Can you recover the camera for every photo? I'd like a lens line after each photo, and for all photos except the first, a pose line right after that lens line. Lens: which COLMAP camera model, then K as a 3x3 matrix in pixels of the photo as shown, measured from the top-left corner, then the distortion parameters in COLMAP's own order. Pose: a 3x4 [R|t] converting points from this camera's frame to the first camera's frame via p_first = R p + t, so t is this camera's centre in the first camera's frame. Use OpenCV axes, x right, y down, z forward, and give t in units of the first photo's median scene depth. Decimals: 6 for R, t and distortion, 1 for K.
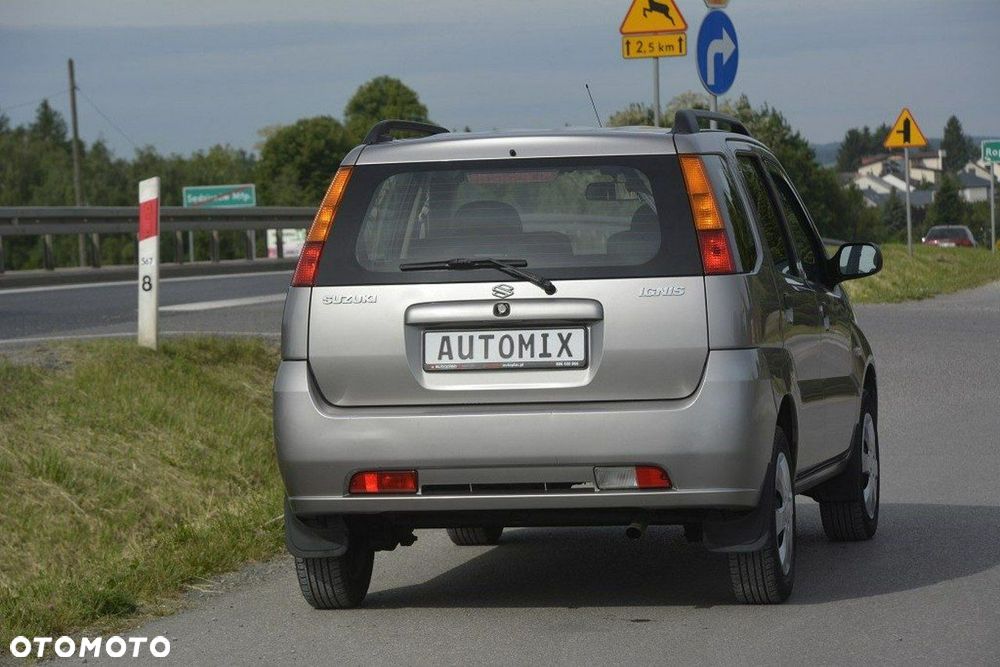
lens RADIAL K [[5053.3, 0, 500.0], [0, 5053.3, 333.5], [0, 0, 1]] dist [2.287767, 1.862101]
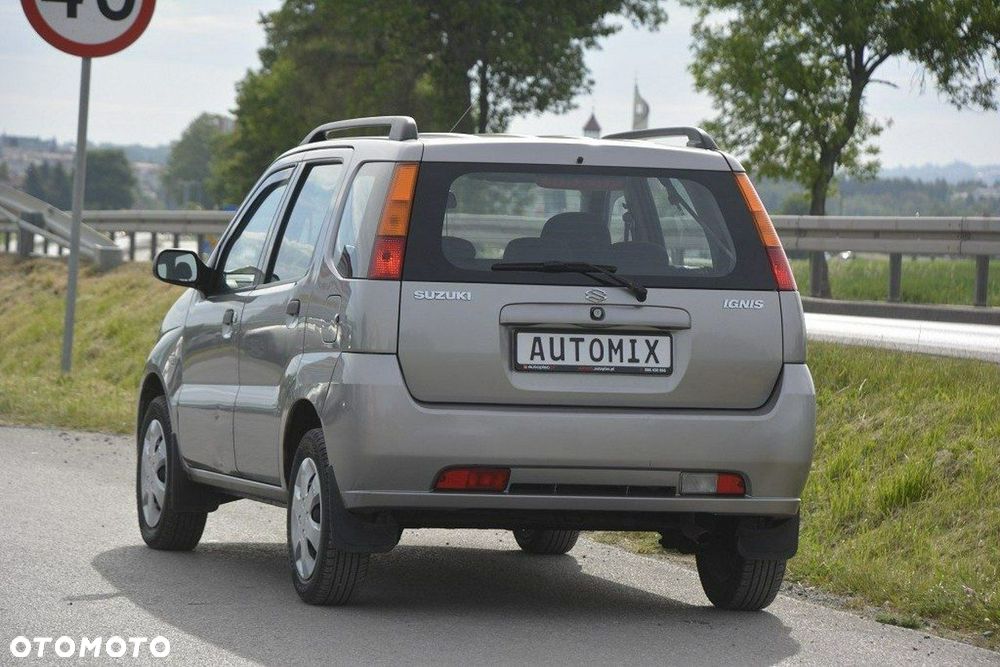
lens RADIAL K [[5053.3, 0, 500.0], [0, 5053.3, 333.5], [0, 0, 1]] dist [2.287767, 1.862101]
pose [[0.890549, 0.048037, 0.452344, -0.476100], [-0.047845, 0.998784, -0.011872, 0.012230], [-0.452364, -0.011070, 0.891765, 0.101684]]
